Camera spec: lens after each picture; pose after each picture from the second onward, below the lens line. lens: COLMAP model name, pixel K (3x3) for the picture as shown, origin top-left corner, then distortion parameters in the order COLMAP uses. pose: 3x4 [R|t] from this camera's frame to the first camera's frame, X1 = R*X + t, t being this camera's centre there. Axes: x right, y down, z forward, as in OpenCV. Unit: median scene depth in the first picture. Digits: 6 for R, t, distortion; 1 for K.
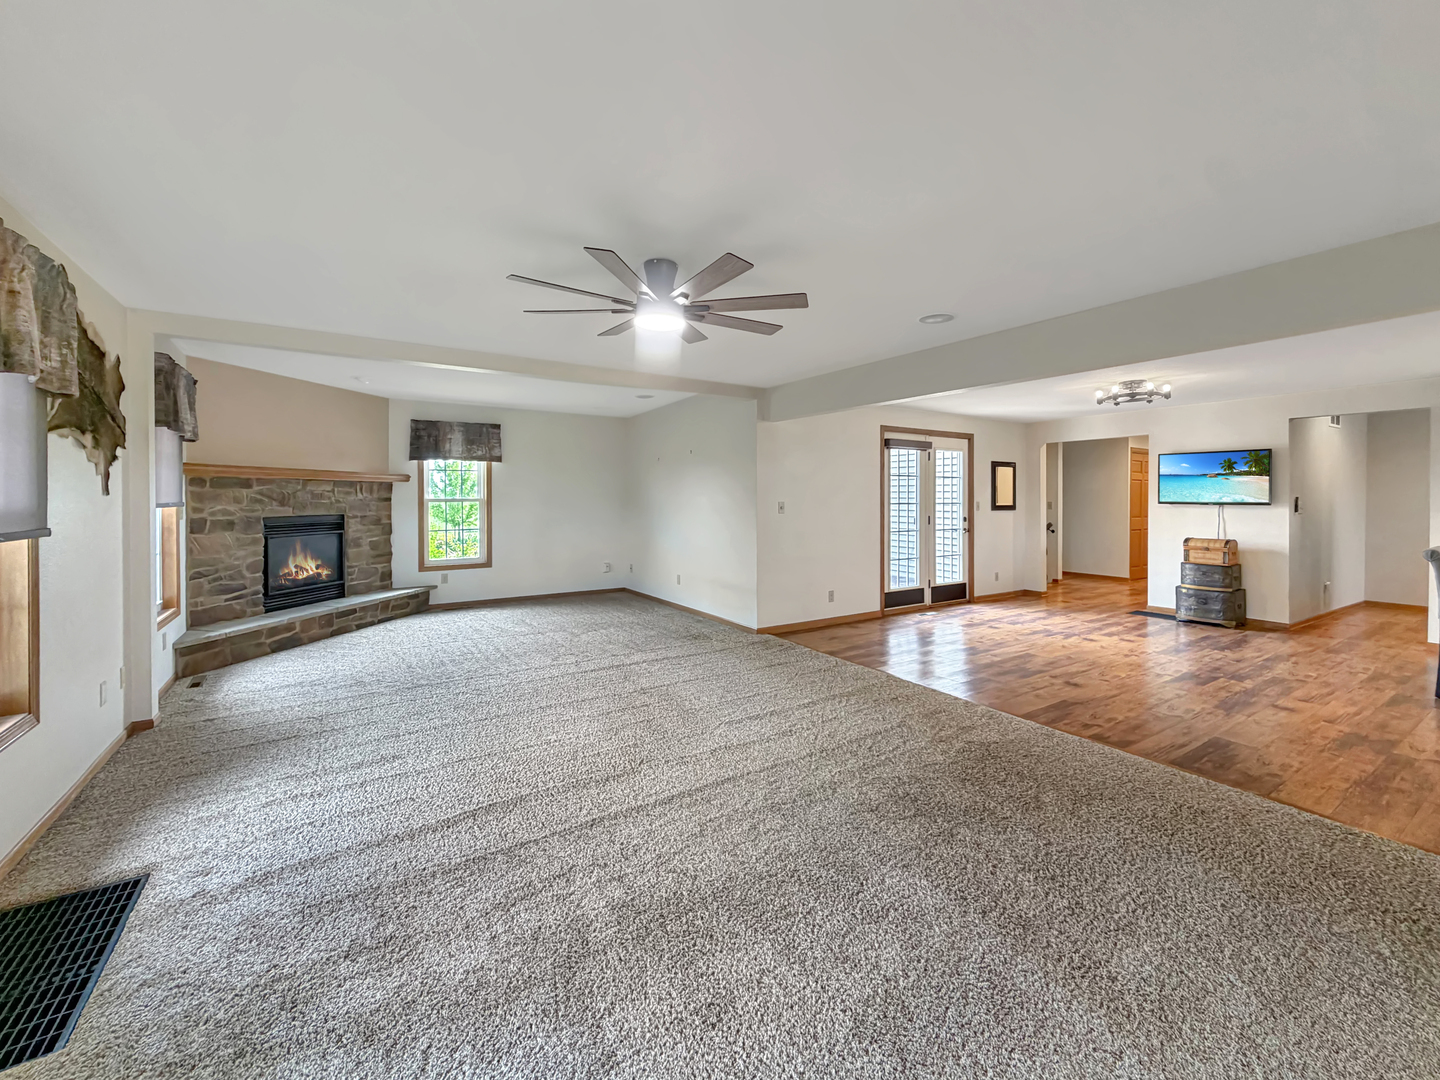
lens RADIAL K [[601.4, 0, 715.3], [0, 601.4, 500.9], [0, 0, 1]] dist [0.000817, 0.000182]
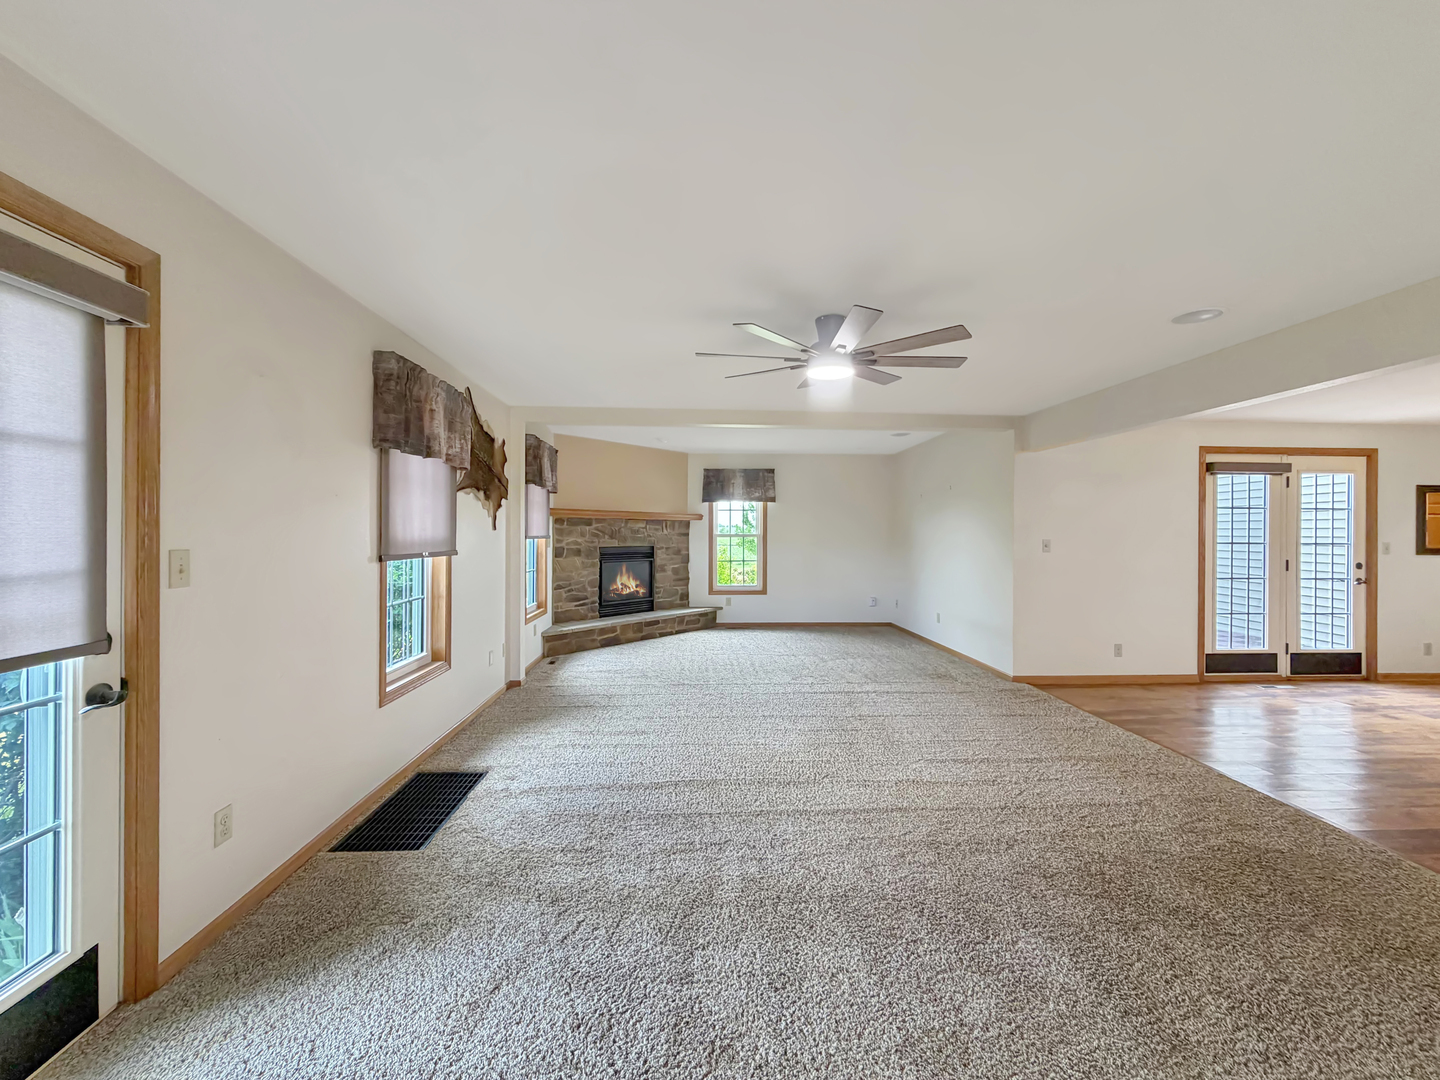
lens RADIAL K [[582.9, 0, 715.0], [0, 582.9, 535.3], [0, 0, 1]] dist [0.000763, 0.000340]
pose [[0.866986, 0.005860, -0.498299, 0.124518], [-0.007818, 0.999968, -0.001843, 0.000869], [0.498272, 0.005493, 0.867004, -0.009512]]
